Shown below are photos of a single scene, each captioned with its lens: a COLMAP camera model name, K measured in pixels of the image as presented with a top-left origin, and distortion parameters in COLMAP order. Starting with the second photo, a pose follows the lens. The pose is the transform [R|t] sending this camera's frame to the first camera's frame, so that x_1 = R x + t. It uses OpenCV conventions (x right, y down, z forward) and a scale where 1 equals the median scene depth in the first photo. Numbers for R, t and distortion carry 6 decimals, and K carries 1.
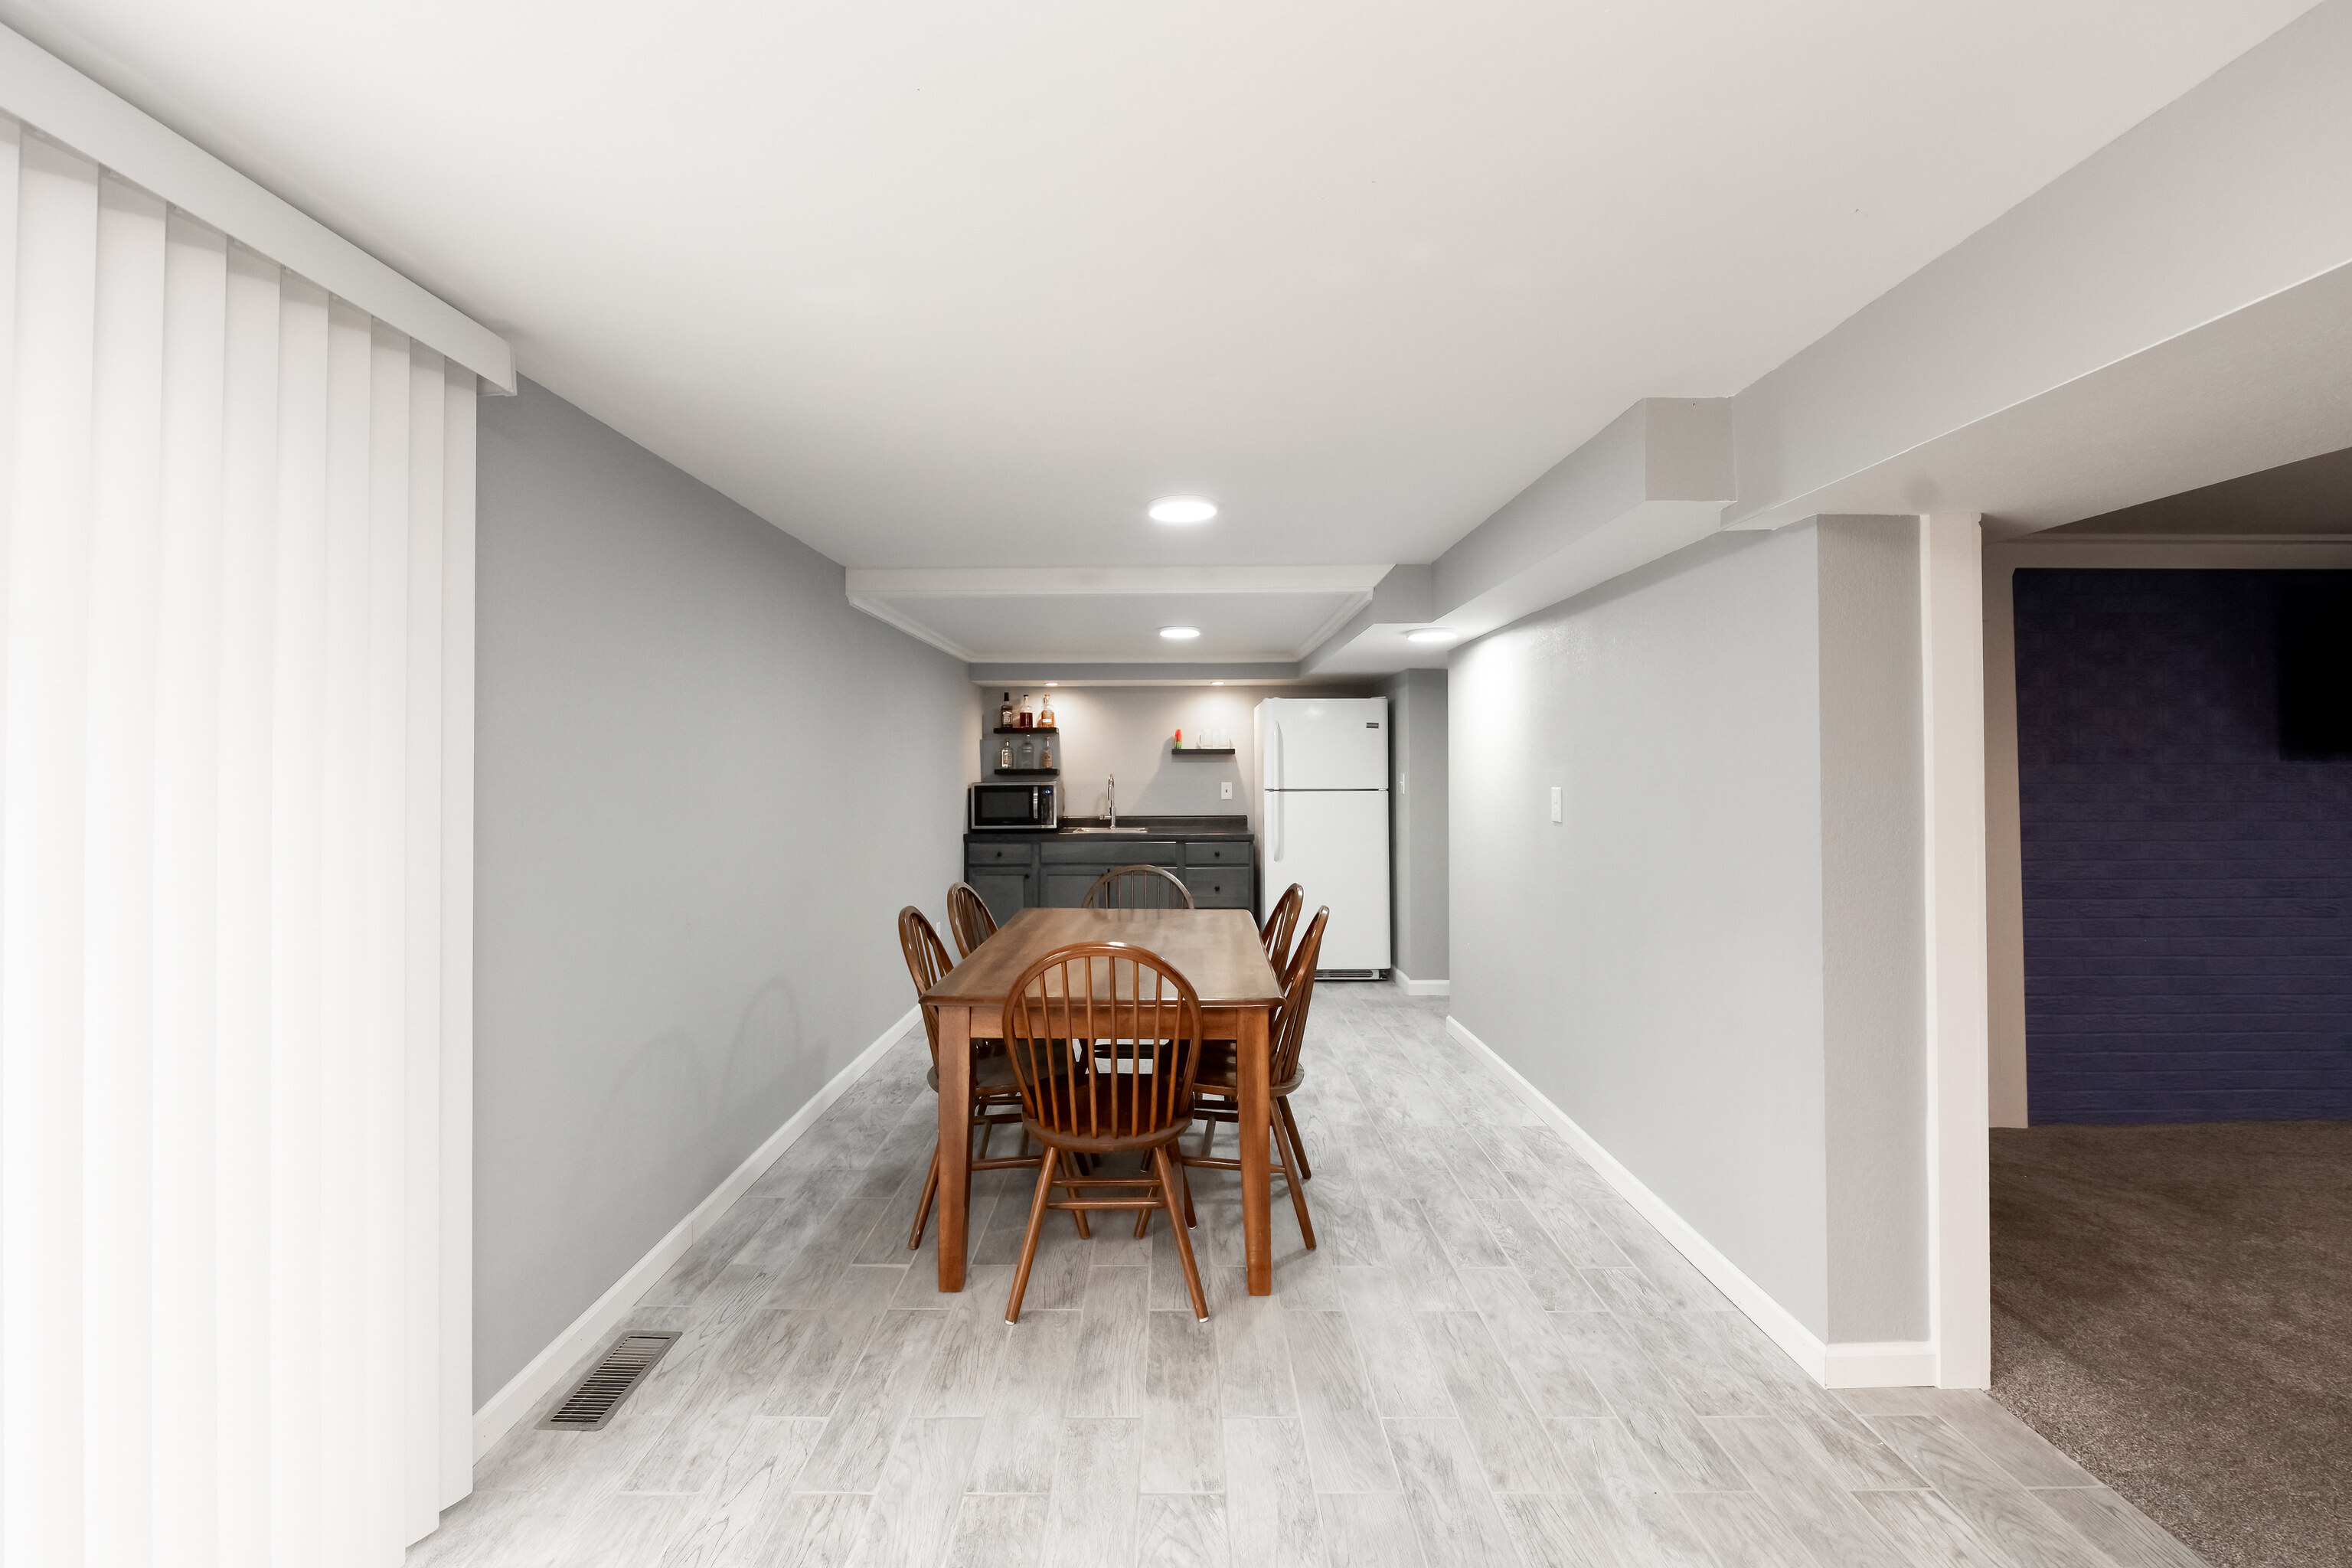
lens RADIAL K [[951.7, 0, 1165.3], [0, 951.7, 758.5], [0, 0, 1]] dist [-0.008593, 0.000116]
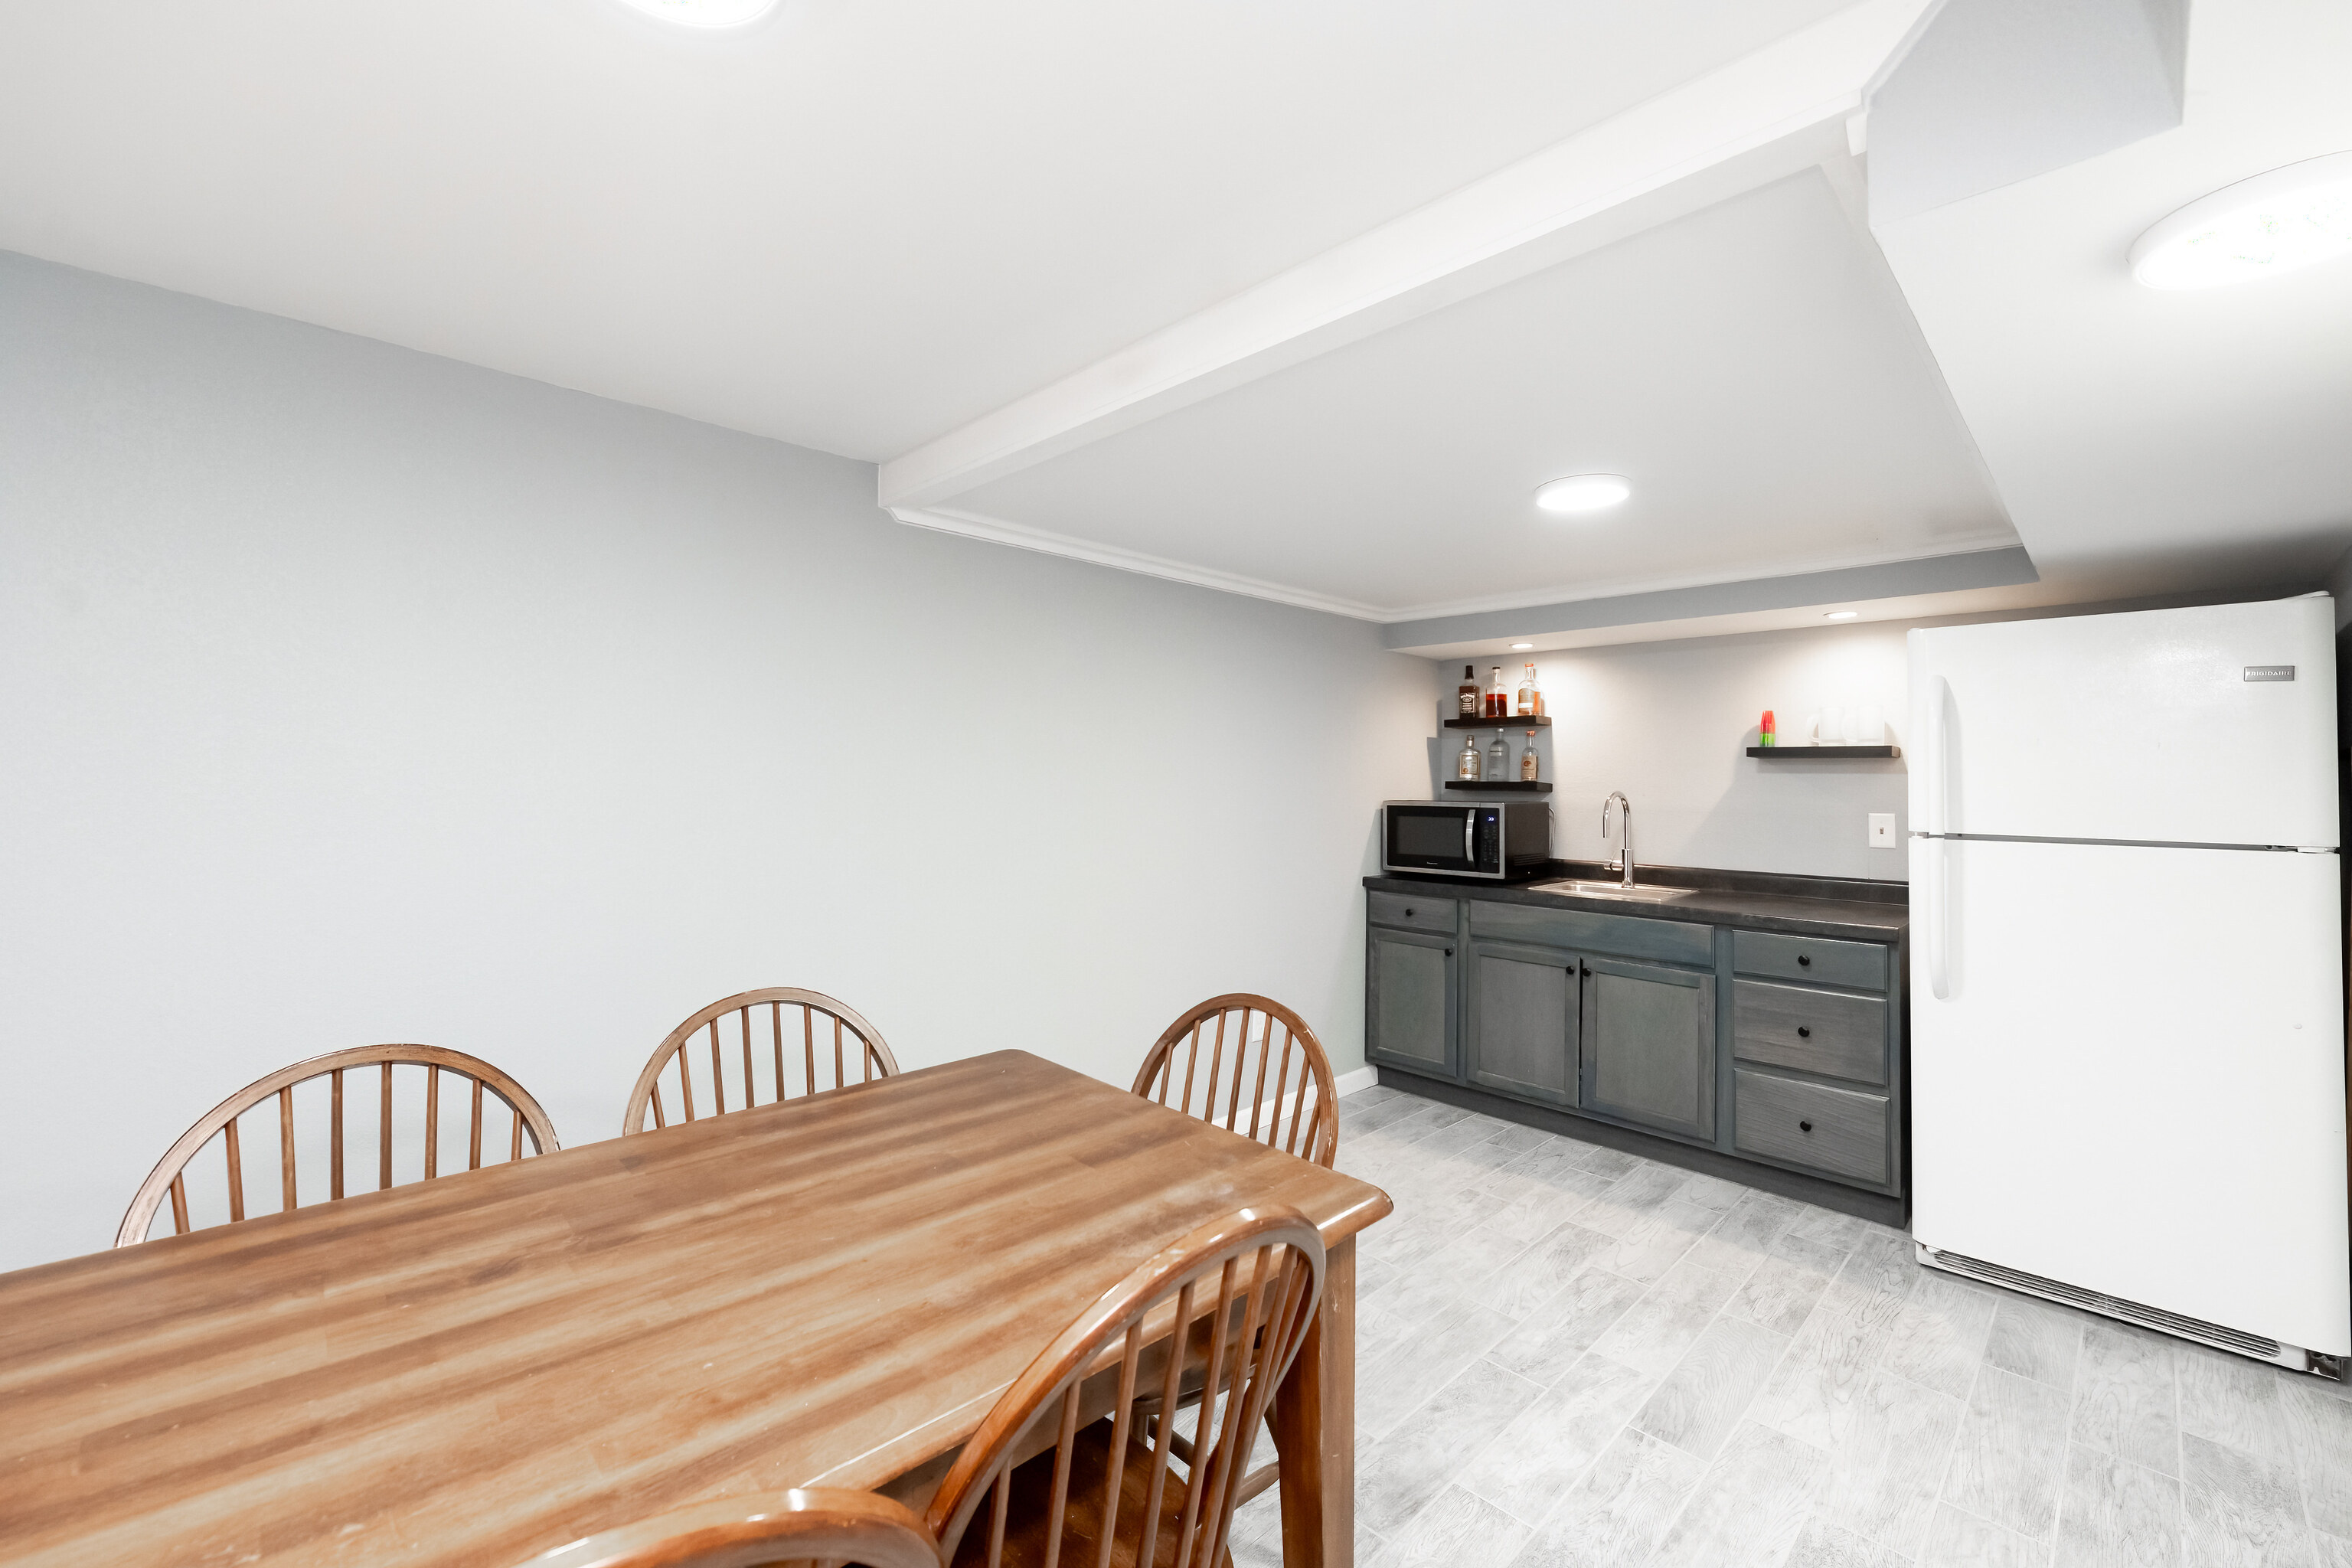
lens RADIAL K [[951.7, 0, 1165.3], [0, 951.7, 758.5], [0, 0, 1]] dist [-0.008593, 0.000116]
pose [[0.713097, -0.004795, -0.701049, 0.147929], [-0.005400, 0.999909, -0.012333, 0.004567], [0.701045, 0.012581, 0.713006, 0.389183]]
